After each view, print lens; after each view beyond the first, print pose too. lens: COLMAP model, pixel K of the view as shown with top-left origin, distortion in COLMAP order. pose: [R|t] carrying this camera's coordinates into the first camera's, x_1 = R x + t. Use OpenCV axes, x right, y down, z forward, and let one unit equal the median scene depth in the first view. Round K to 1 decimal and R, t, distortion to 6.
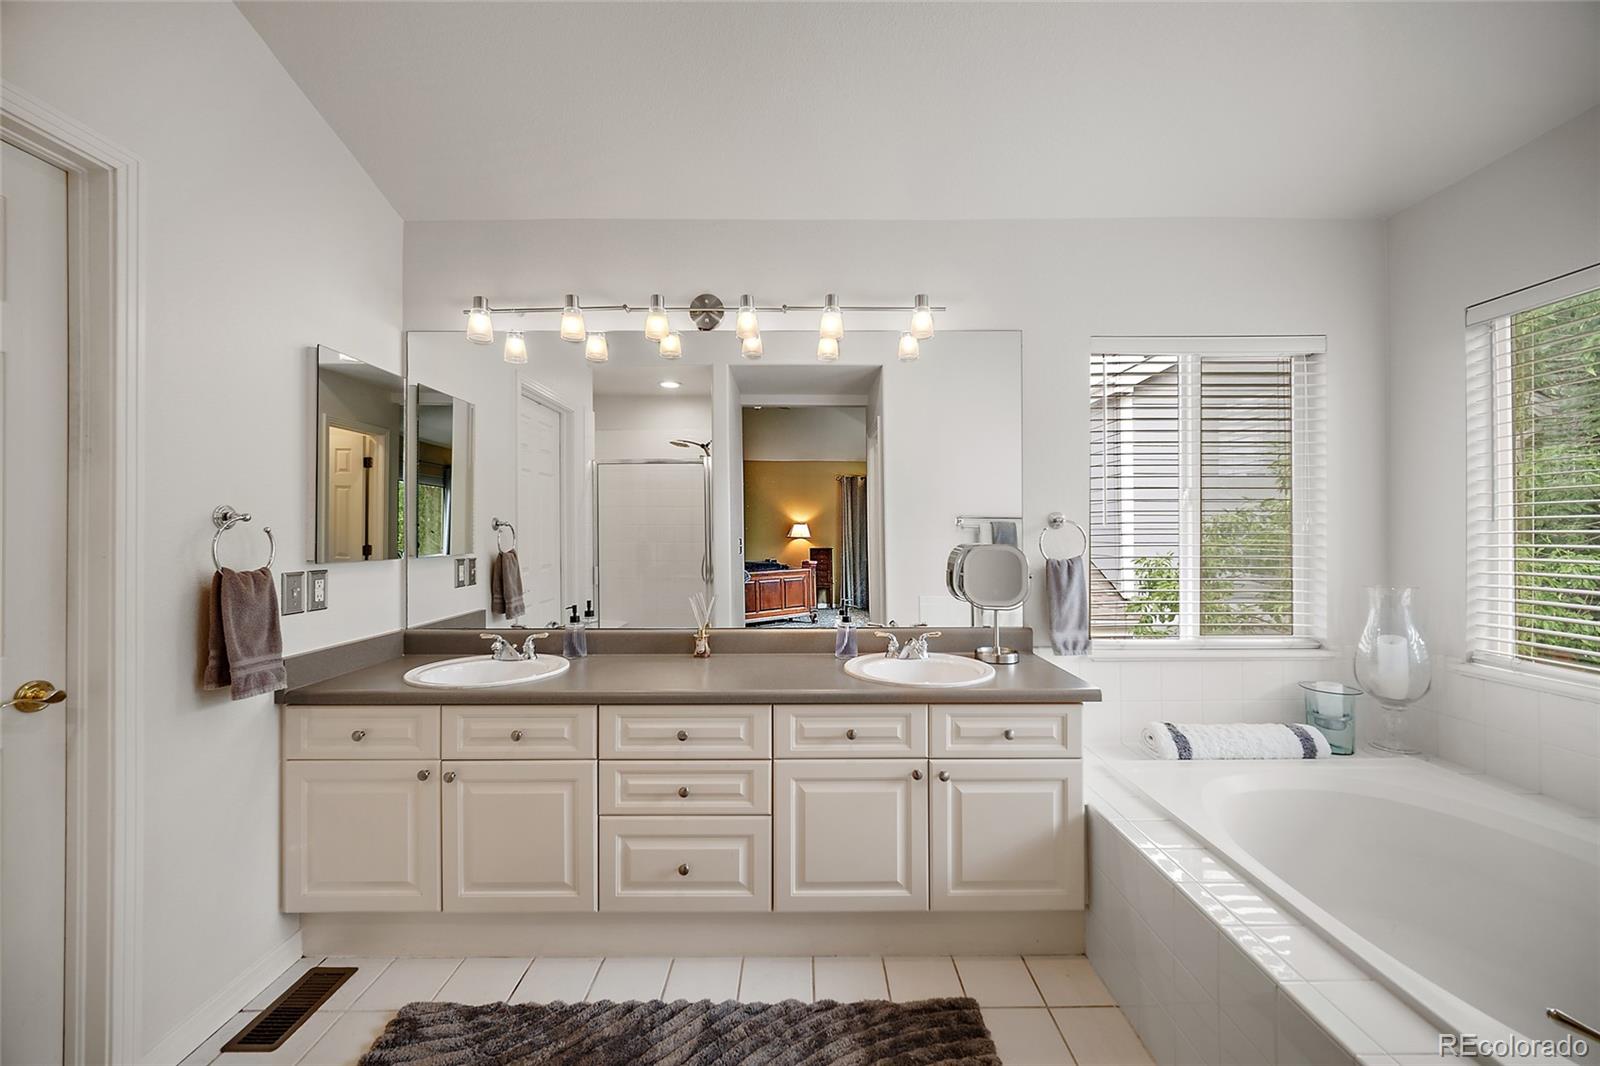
lens RADIAL K [[626.4, 0, 794.2], [0, 626.4, 528.4], [0, 0, 1]] dist [-0.005664, -0.000429]
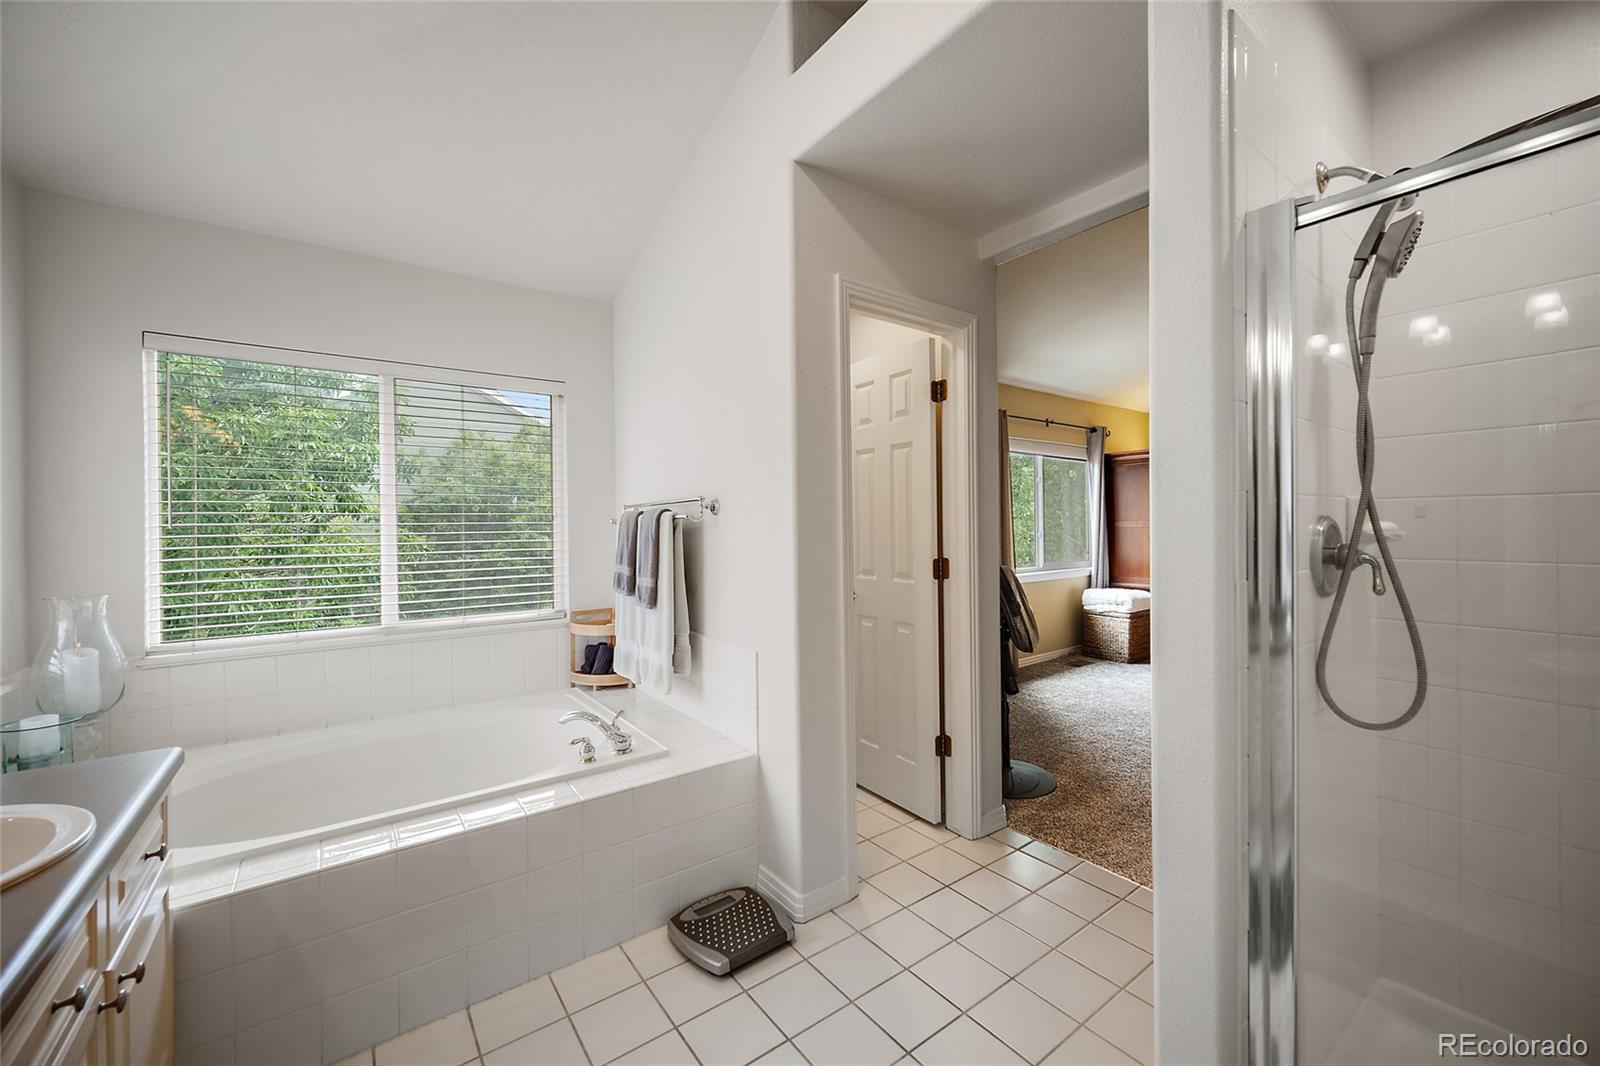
lens RADIAL K [[621.6, 0, 794.6], [0, 621.6, 533.8], [0, 0, 1]] dist [-0.003657, -0.000197]
pose [[0.581865, -0.003738, -0.813277, -0.351788], [0.010976, 0.999934, 0.003257, 0.004190], [0.813211, -0.010822, 0.581868, 0.622925]]
